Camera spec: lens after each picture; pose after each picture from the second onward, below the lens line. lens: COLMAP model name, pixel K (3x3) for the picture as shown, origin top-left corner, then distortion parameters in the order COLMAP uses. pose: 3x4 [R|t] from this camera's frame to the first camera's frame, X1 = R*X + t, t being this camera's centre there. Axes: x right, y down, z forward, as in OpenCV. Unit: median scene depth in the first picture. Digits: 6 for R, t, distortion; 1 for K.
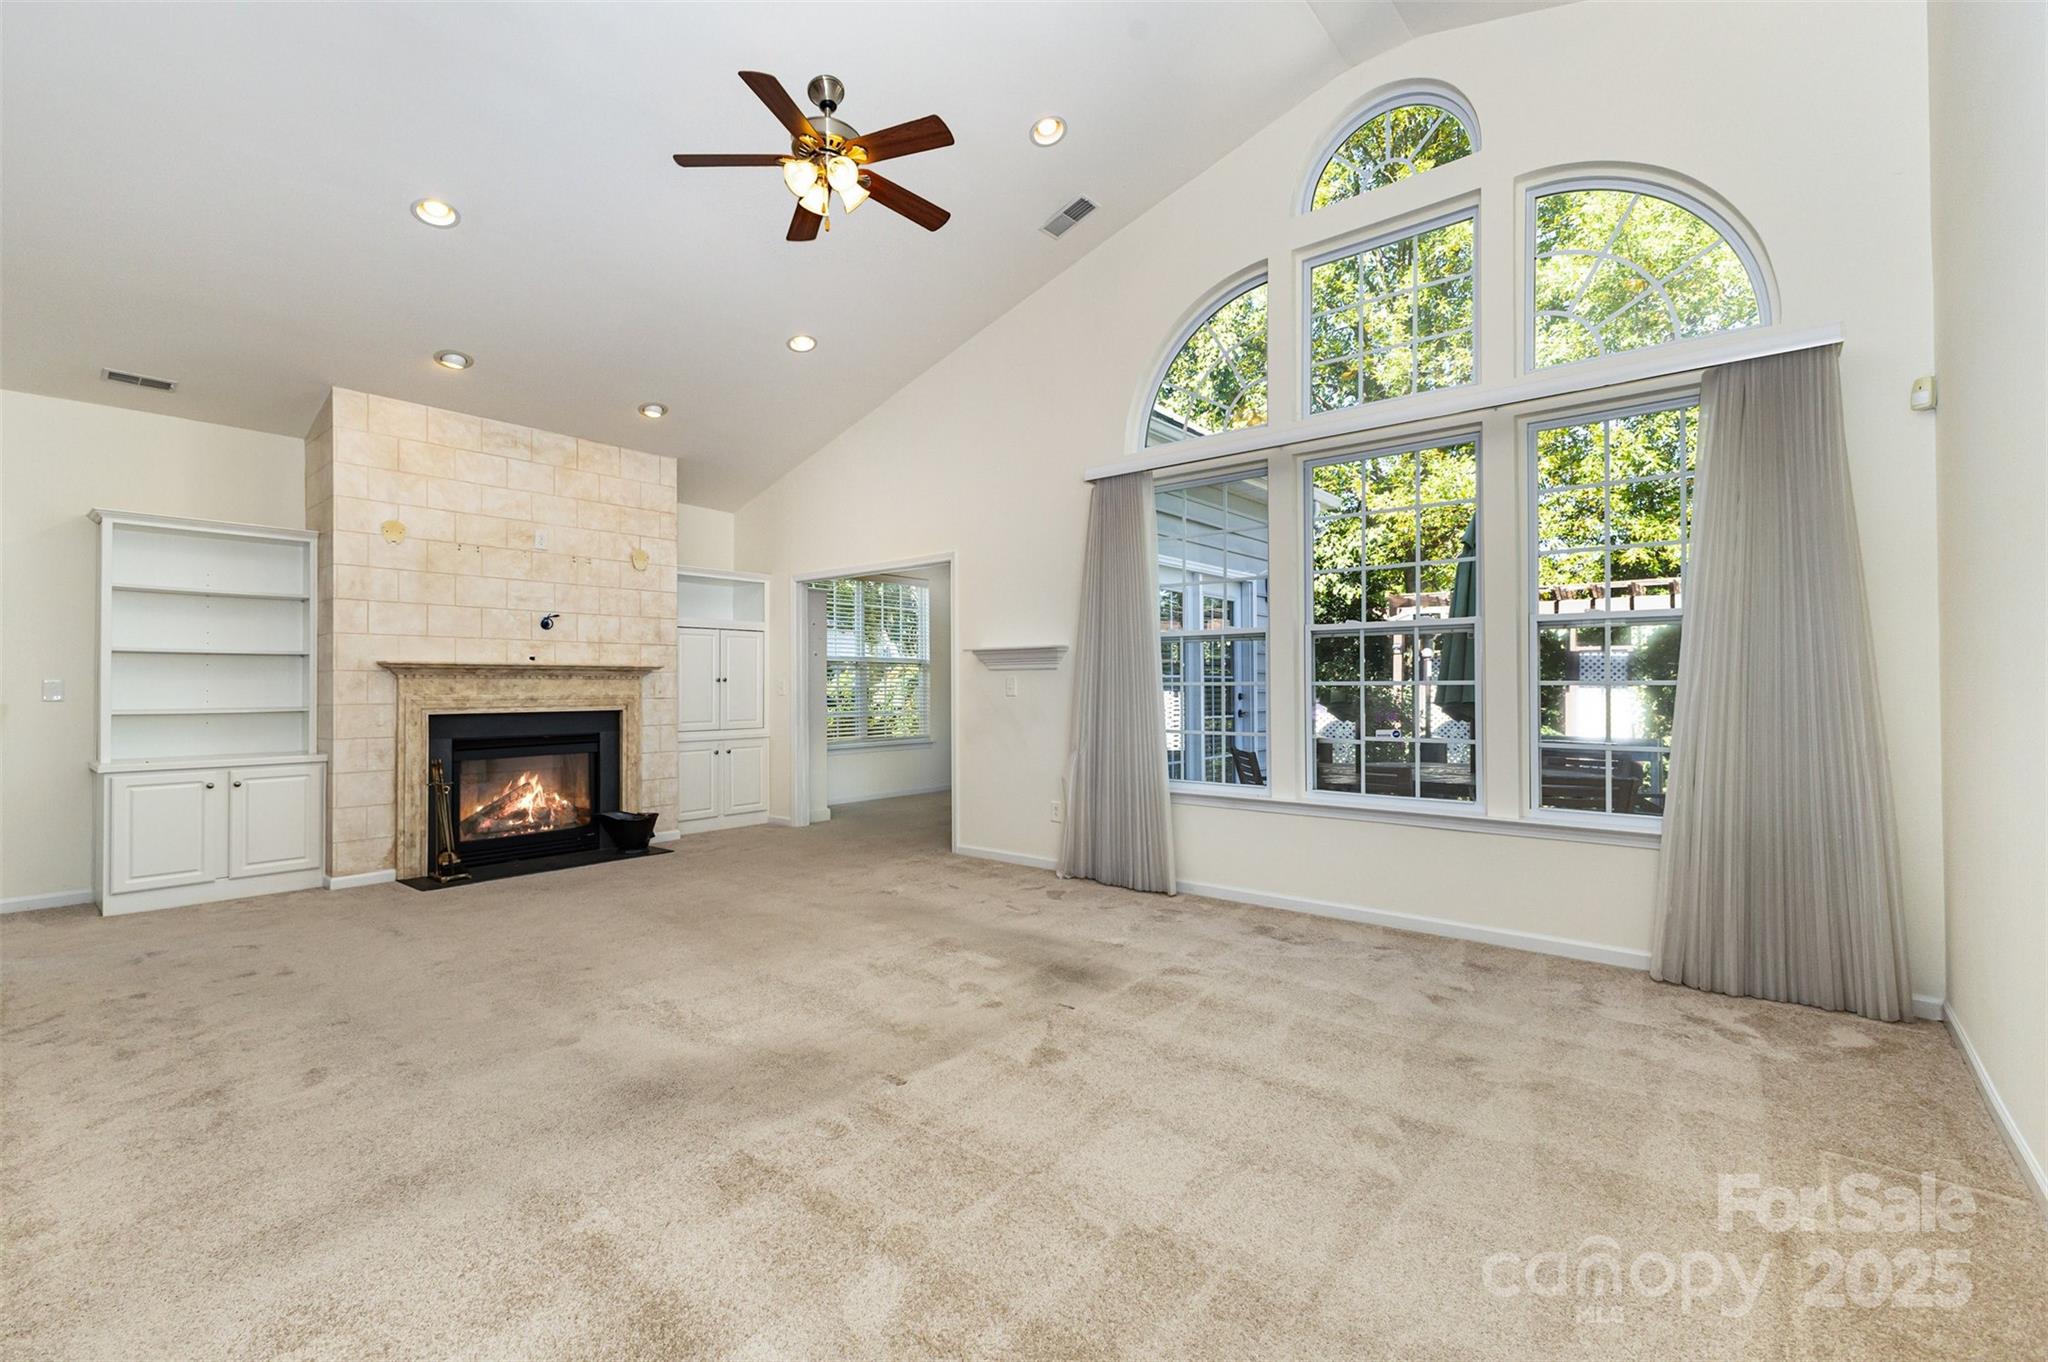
lens RADIAL K [[884.0, 0, 1024.0], [0, 884.0, 681.0], [0, 0, 1]] dist [0.005186, 0.000280]
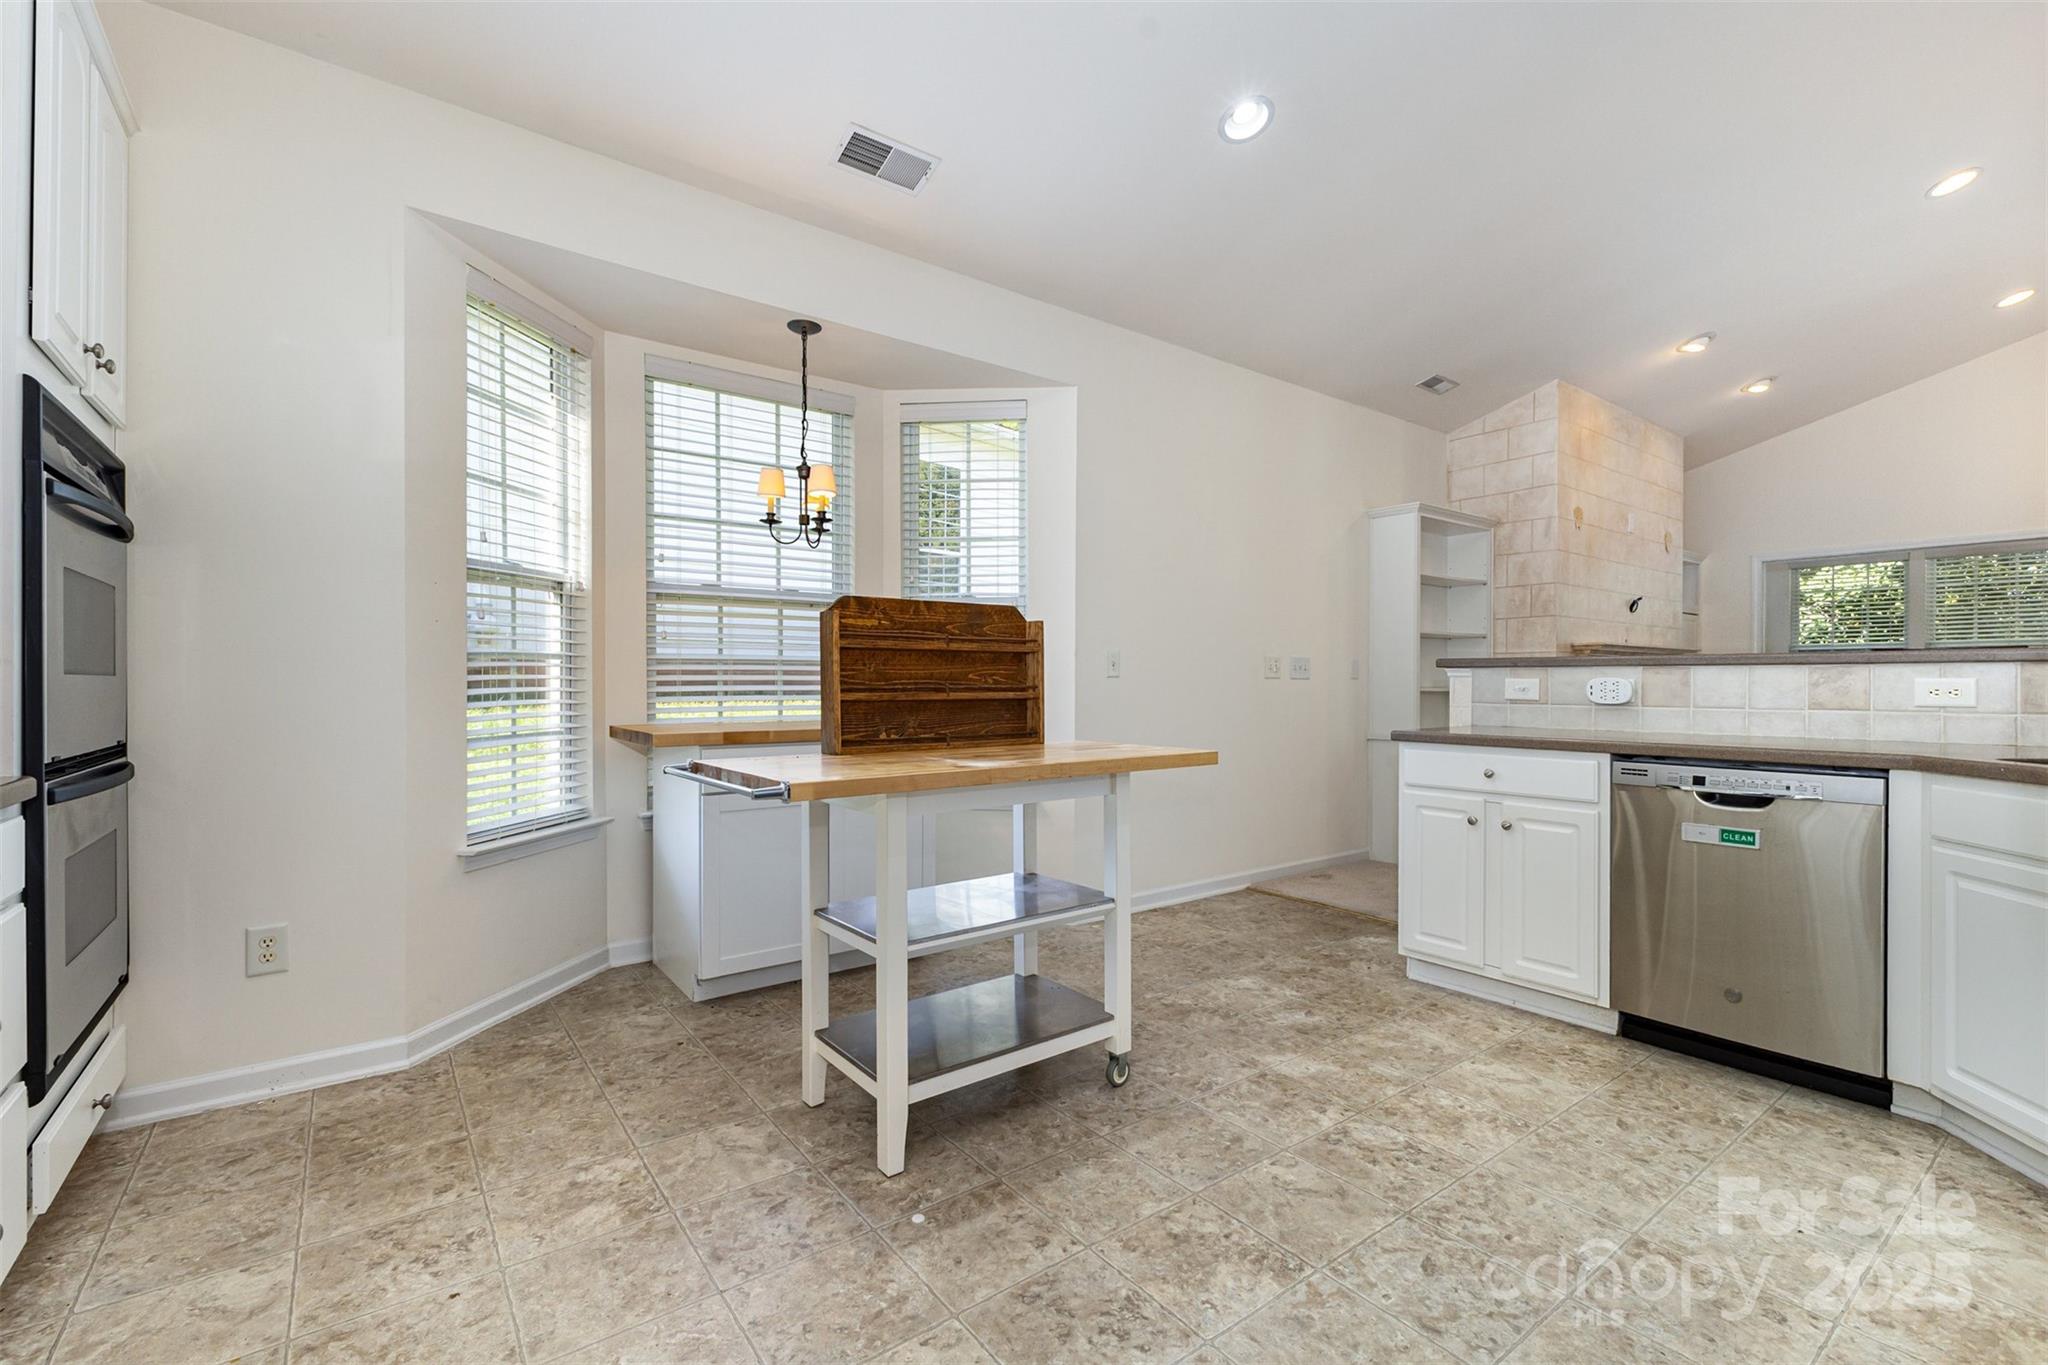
lens RADIAL K [[887.8, 0, 1021.9], [0, 887.8, 692.2], [0, 0, 1]] dist [-0.000748, -0.000237]
pose [[0.971832, 0.006944, -0.235573, -1.023887], [-0.004446, 0.999928, 0.011134, 0.023755], [0.235633, -0.009773, 0.971793, -0.145842]]
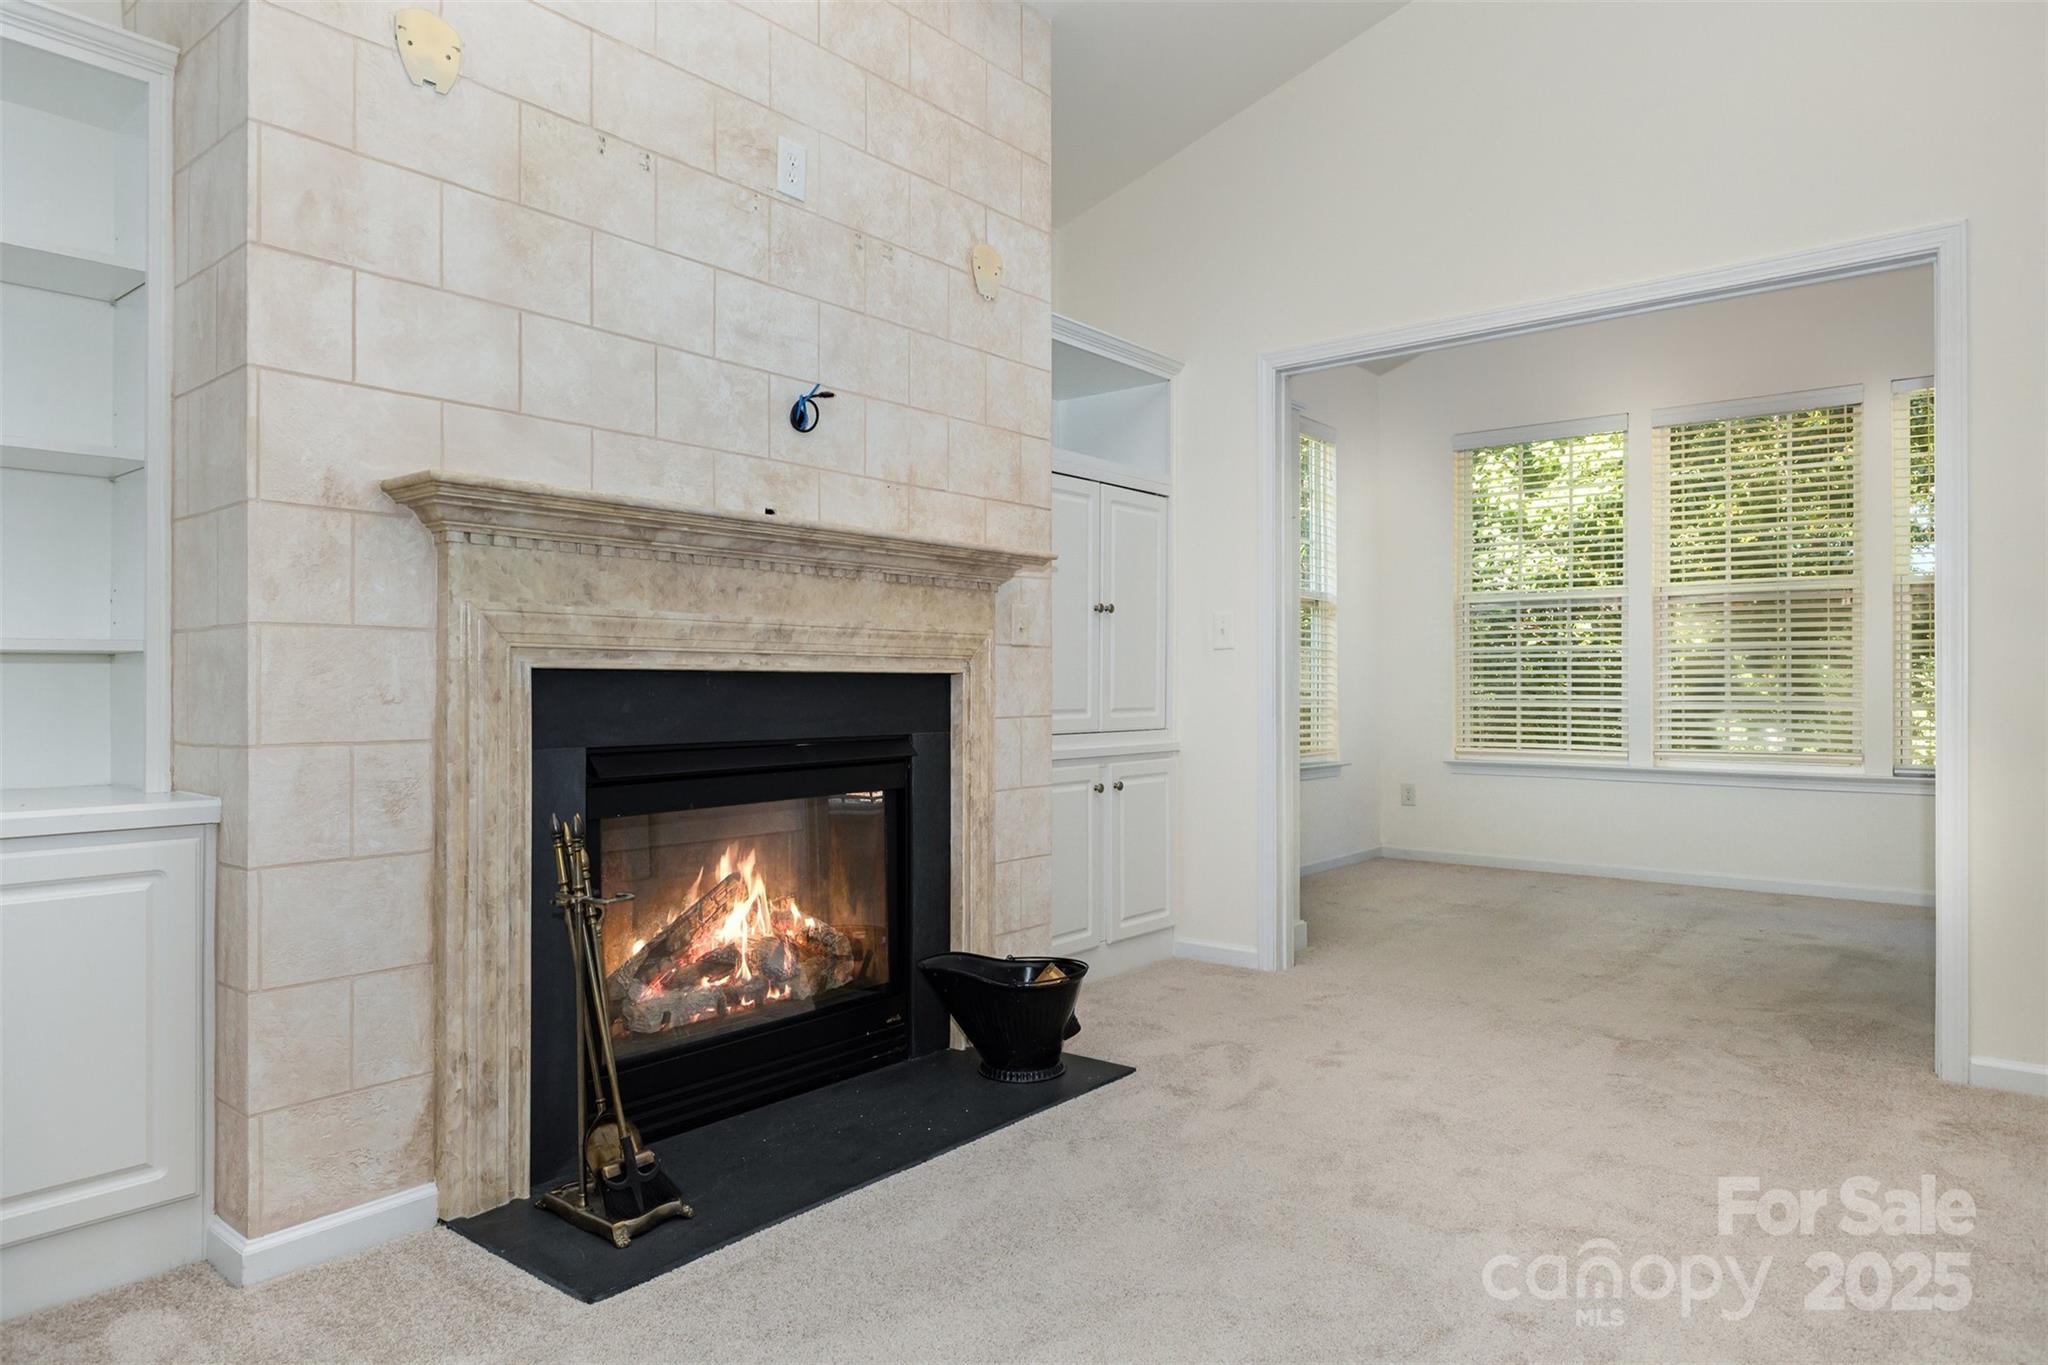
lens RADIAL K [[1251.6, 0, 1018.7], [0, 1251.6, 691.1], [0, 0, 1]] dist [0.004478, -0.001146]
pose [[0.999980, 0.004483, 0.004408, -0.481210], [-0.004526, 0.999942, 0.009725, 0.038913], [-0.004364, -0.009744, 0.999943, 0.540219]]
